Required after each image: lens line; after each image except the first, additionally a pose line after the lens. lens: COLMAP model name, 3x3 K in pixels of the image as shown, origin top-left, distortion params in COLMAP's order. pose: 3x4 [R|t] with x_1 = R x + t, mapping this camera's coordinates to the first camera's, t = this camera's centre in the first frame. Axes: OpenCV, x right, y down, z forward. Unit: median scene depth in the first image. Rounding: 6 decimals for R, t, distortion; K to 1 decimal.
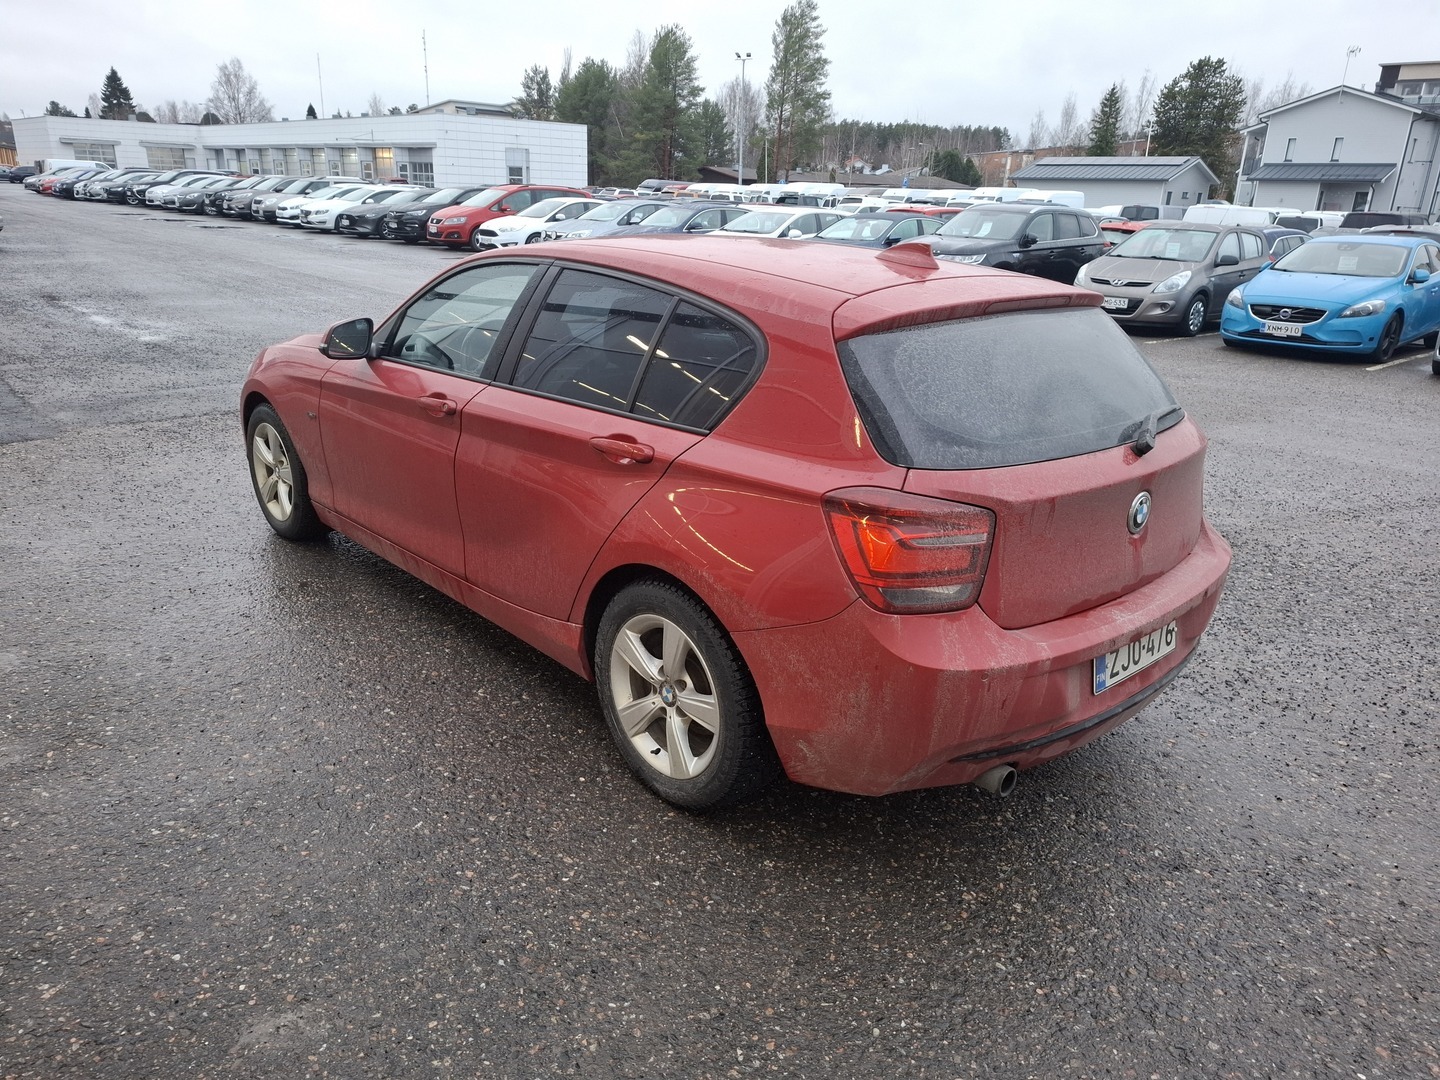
lens RADIAL K [[983.3, 0, 715.4], [0, 983.3, 541.0], [0, 0, 1]] dist [0.051904, -0.048378]
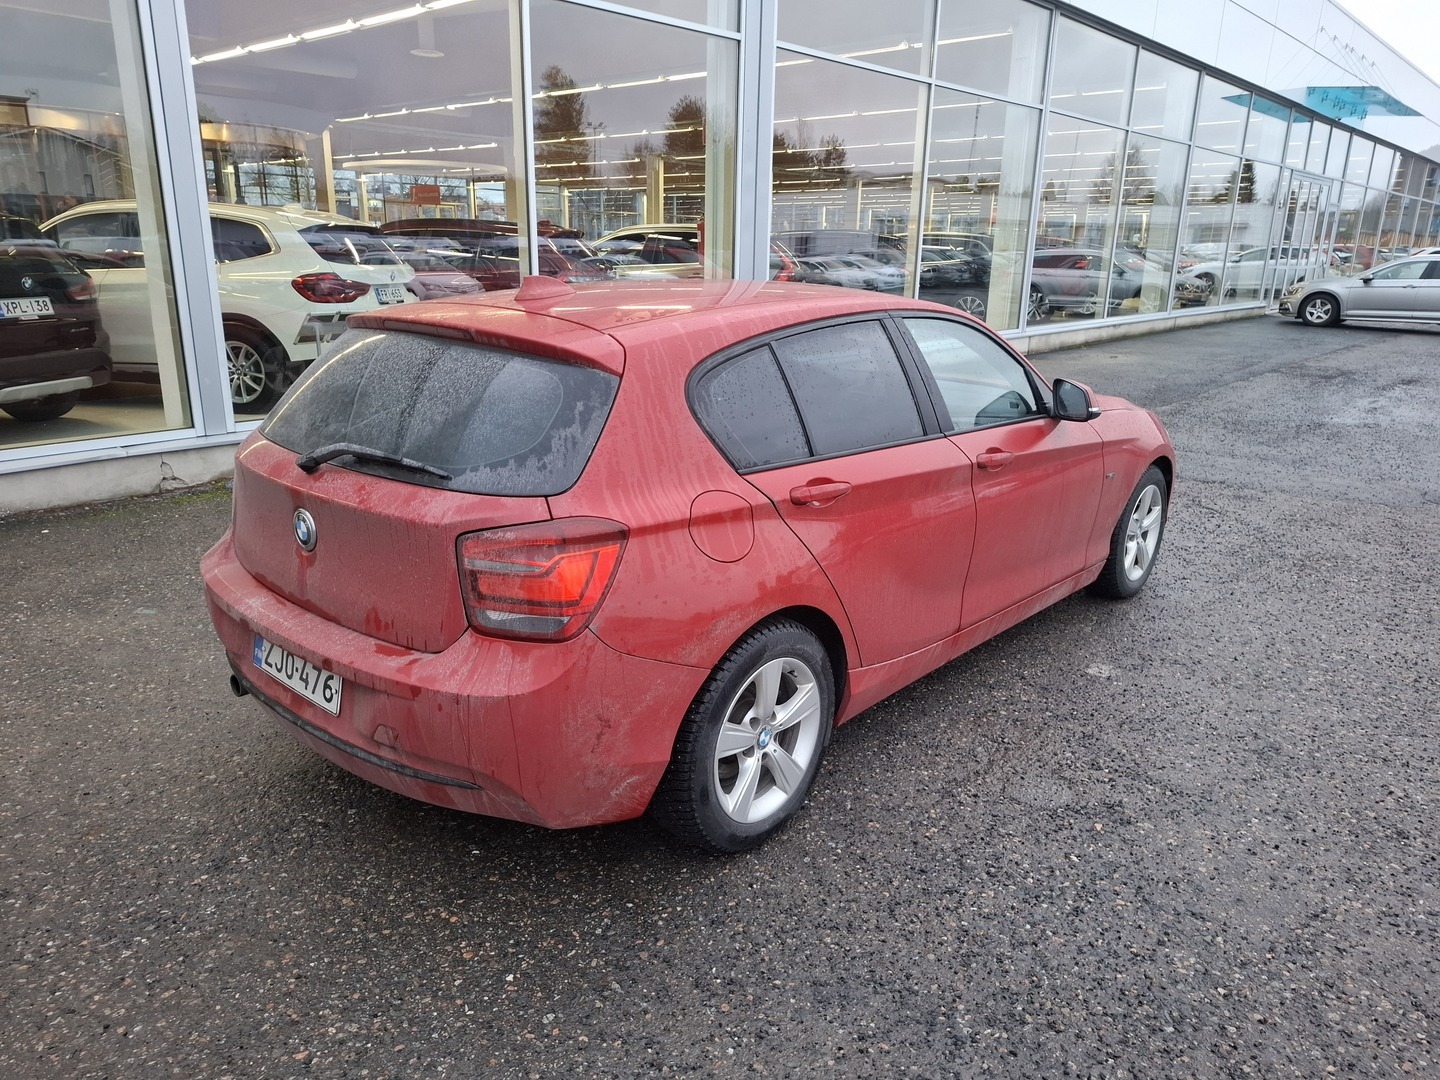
lens RADIAL K [[987.7, 0, 701.2], [0, 987.7, 538.4], [0, 0, 1]] dist [0.045623, -0.051760]
pose [[0.111952, 0.252791, -0.961022, 0.087003], [-0.339009, 0.918799, 0.202192, -0.021584], [0.934098, 0.303159, 0.188560, 0.072422]]
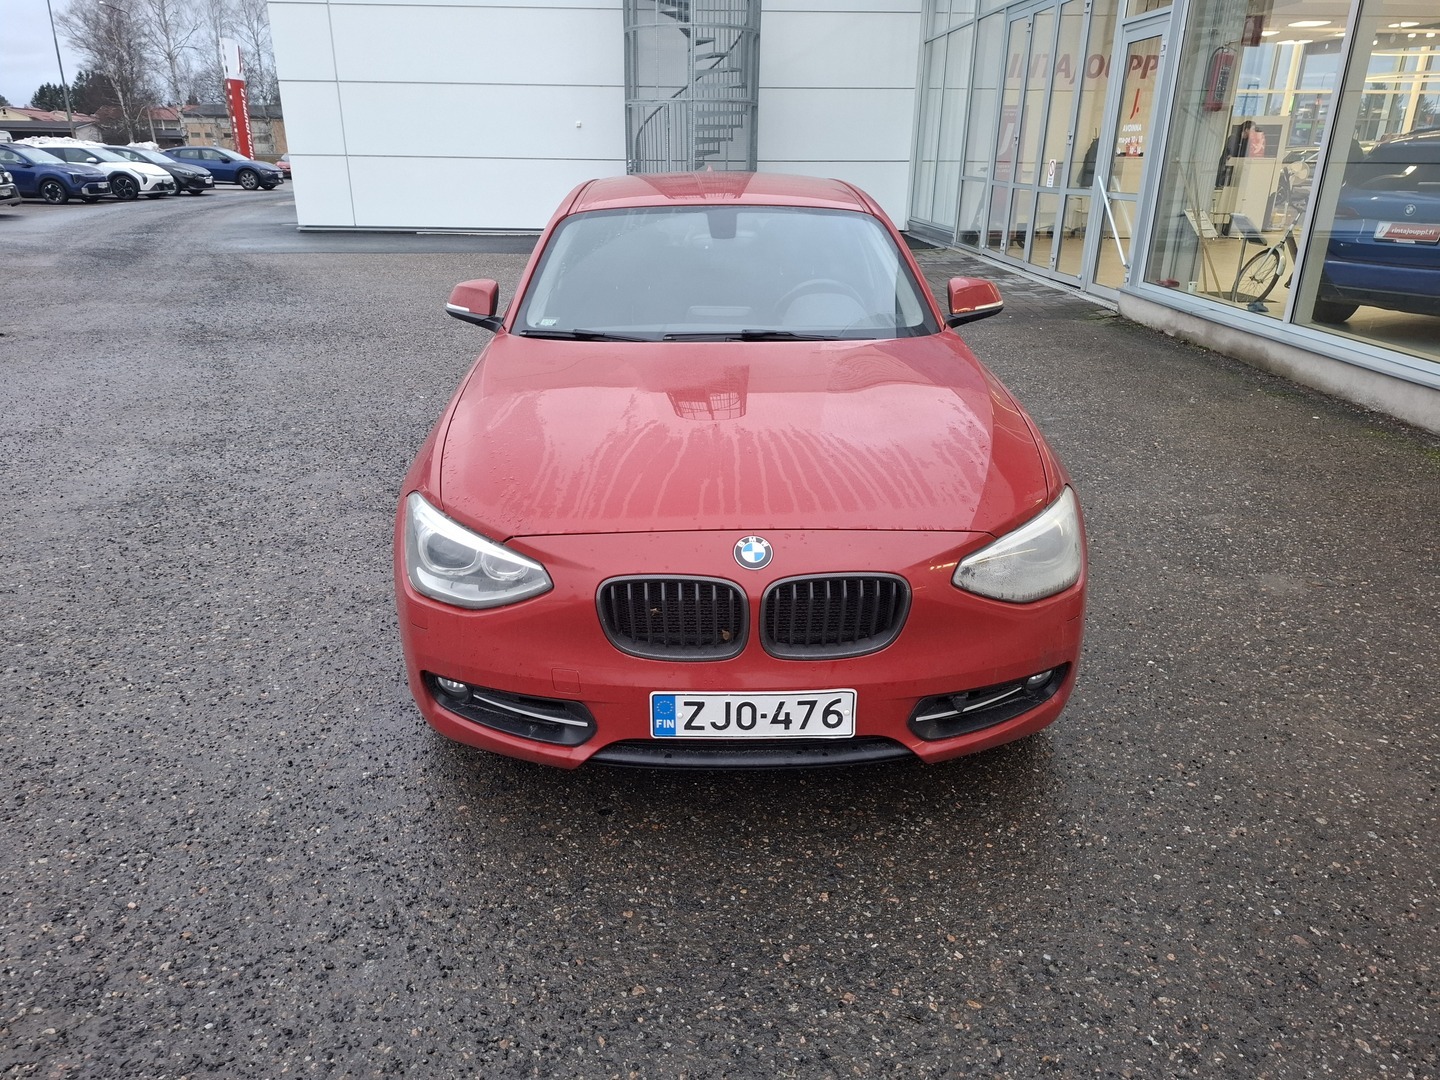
lens RADIAL K [[983.3, 0, 715.4], [0, 983.3, 541.0], [0, 0, 1]] dist [0.051904, -0.048378]
pose [[-0.777964, -0.259534, 0.572201, -0.068927], [0.181417, 0.779124, 0.600044, -0.057822], [-0.601548, 0.570620, -0.559047, 0.164057]]
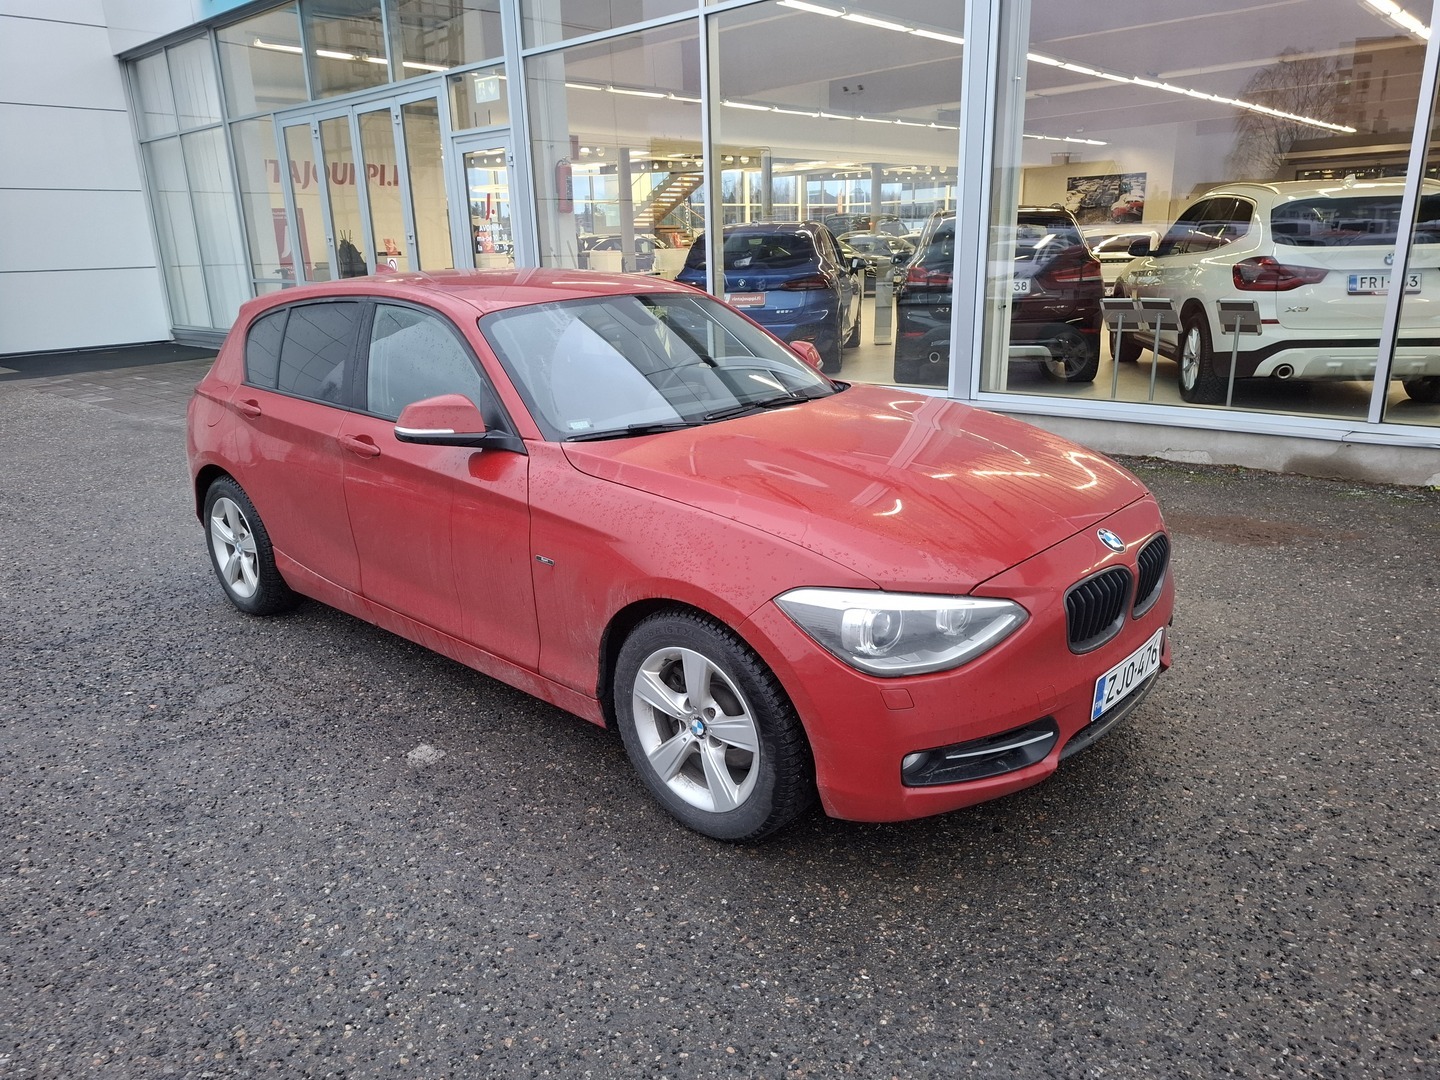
lens RADIAL K [[983.3, 0, 715.4], [0, 983.3, 541.0], [0, 0, 1]] dist [0.051904, -0.048378]
pose [[-0.993343, 0.034115, -0.110023, -0.009674], [-0.036710, 0.811579, 0.583088, -0.062287], [0.109185, 0.583246, -0.804924, 0.182681]]
